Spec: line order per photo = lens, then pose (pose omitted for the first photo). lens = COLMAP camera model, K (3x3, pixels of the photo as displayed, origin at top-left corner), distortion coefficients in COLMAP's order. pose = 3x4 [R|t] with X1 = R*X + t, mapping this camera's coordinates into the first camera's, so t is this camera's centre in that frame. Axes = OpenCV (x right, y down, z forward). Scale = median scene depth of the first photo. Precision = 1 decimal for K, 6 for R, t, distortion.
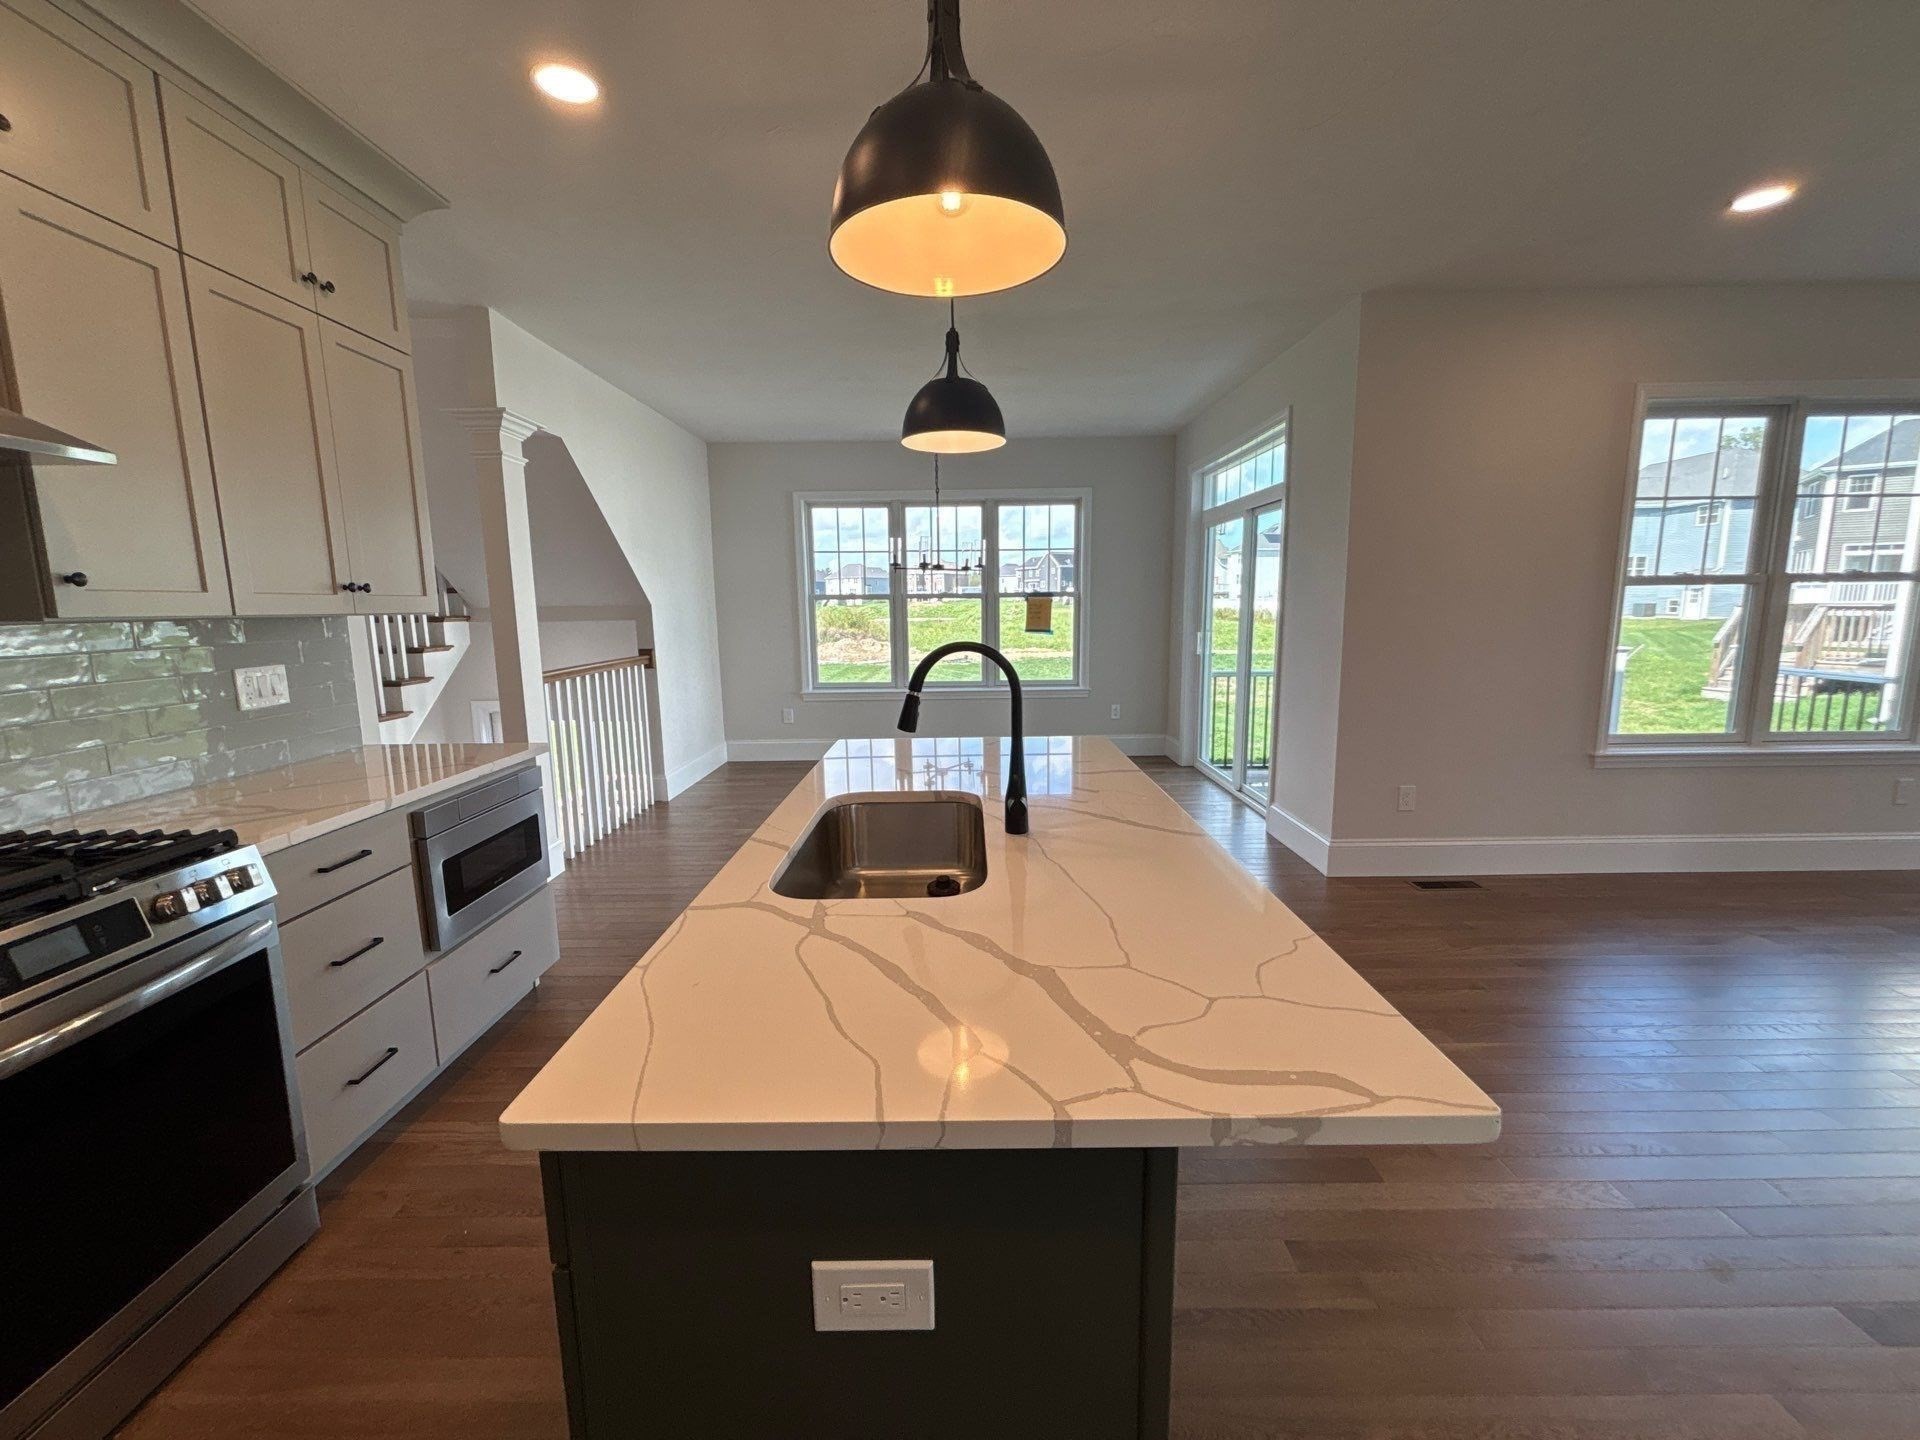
lens RADIAL K [[769.2, 0, 952.8], [0, 769.2, 716.3], [0, 0, 1]] dist [-0.000468, 0.000912]
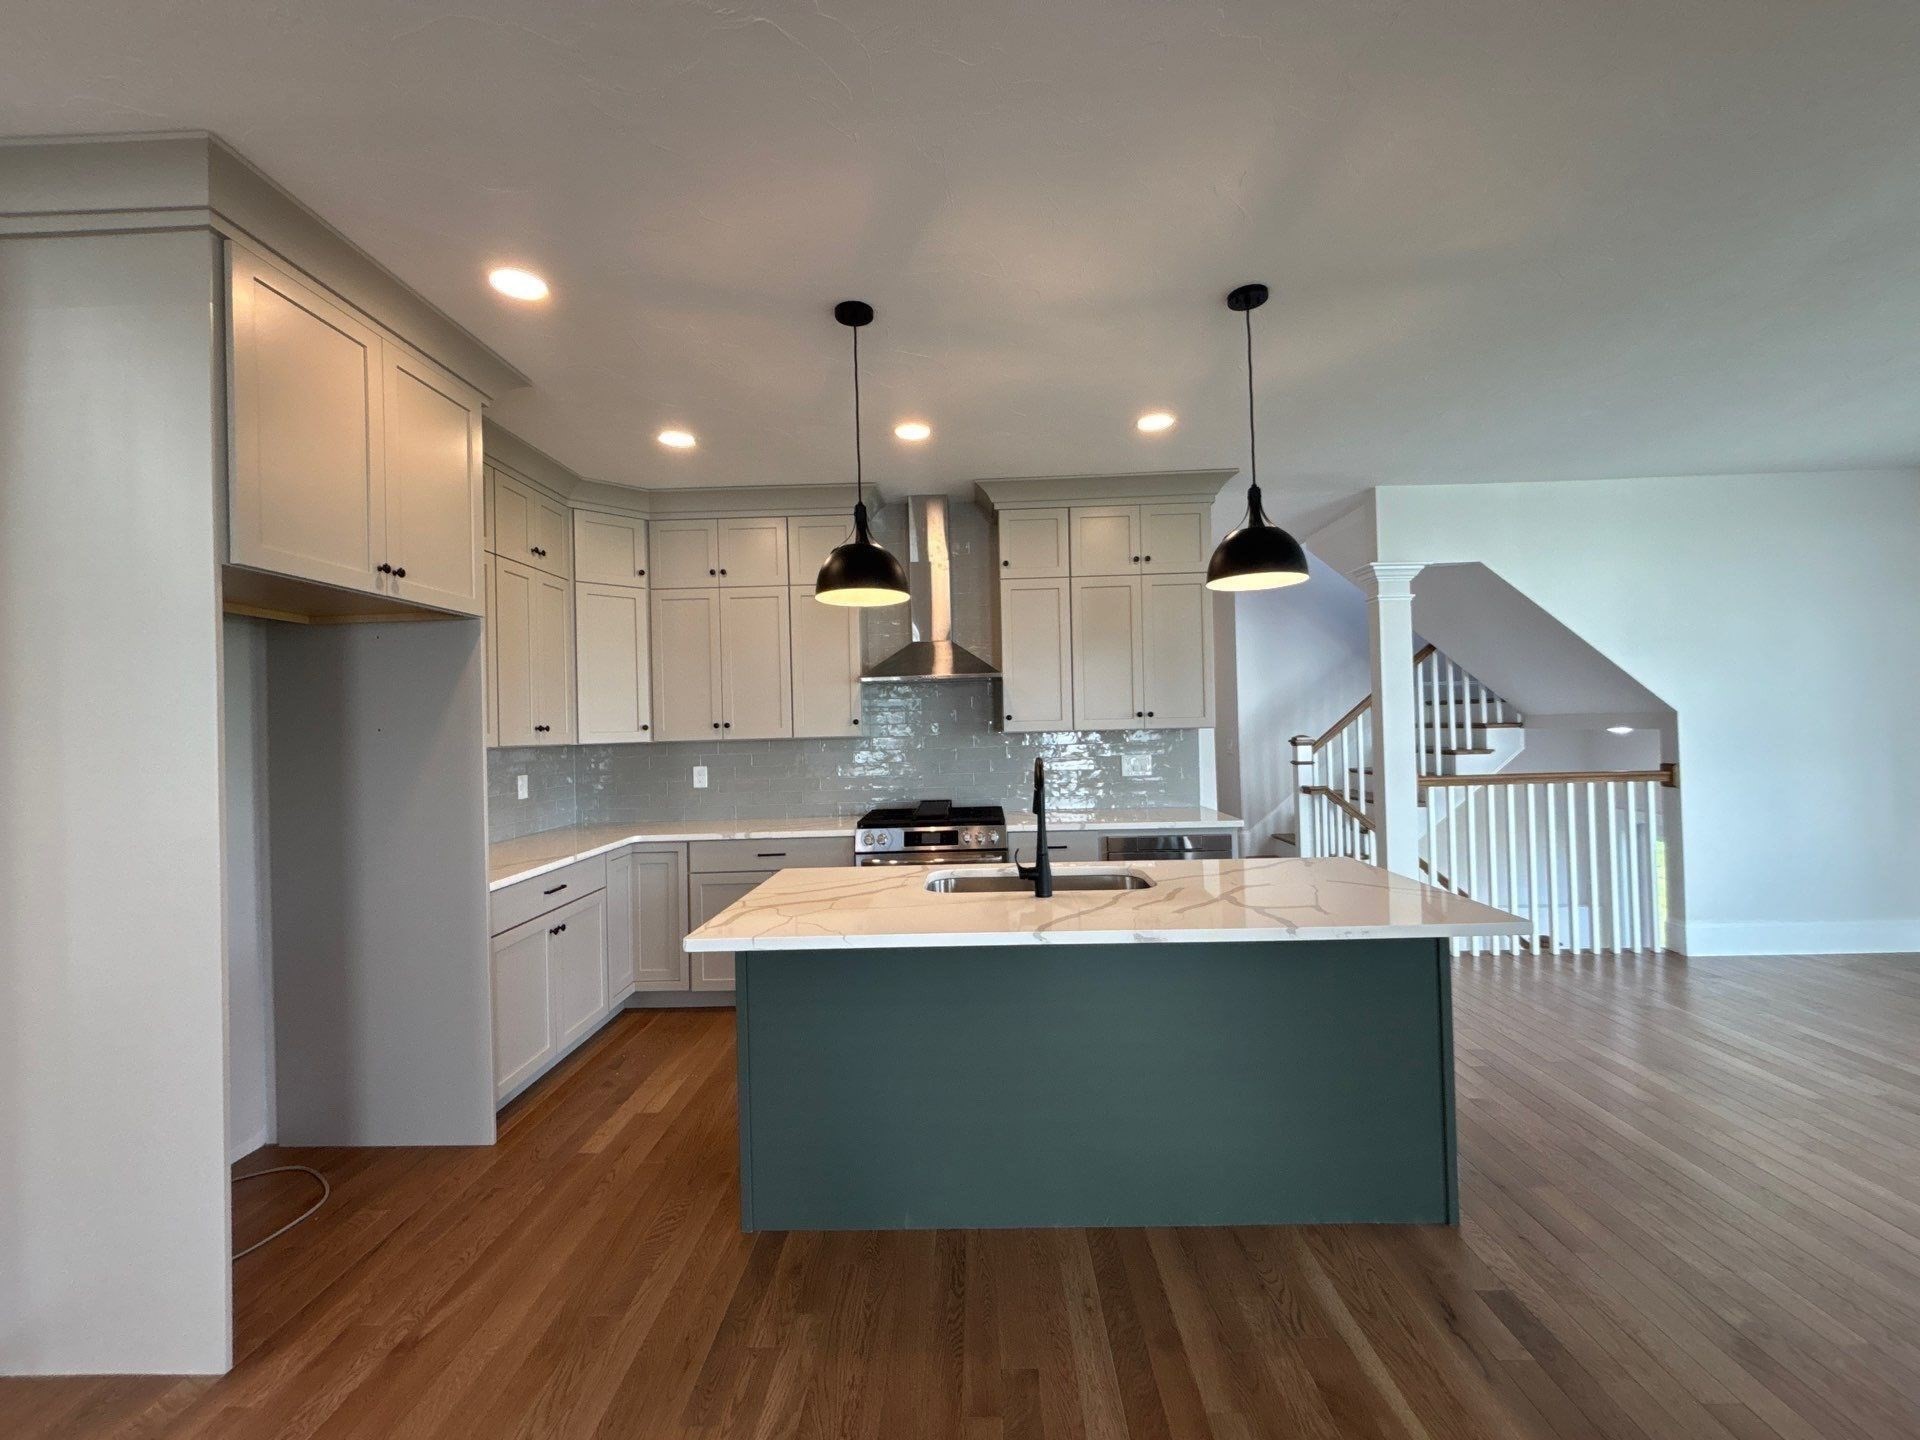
lens RADIAL K [[769.2, 0, 968.2], [0, 769.2, 722.3], [0, 0, 1]] dist [-0.000468, 0.000912]
pose [[-0.012827, 0.009055, -0.999877, 0.601516], [-0.121446, 0.992542, 0.010547, -0.066280], [0.992515, 0.121567, -0.011632, 0.344436]]
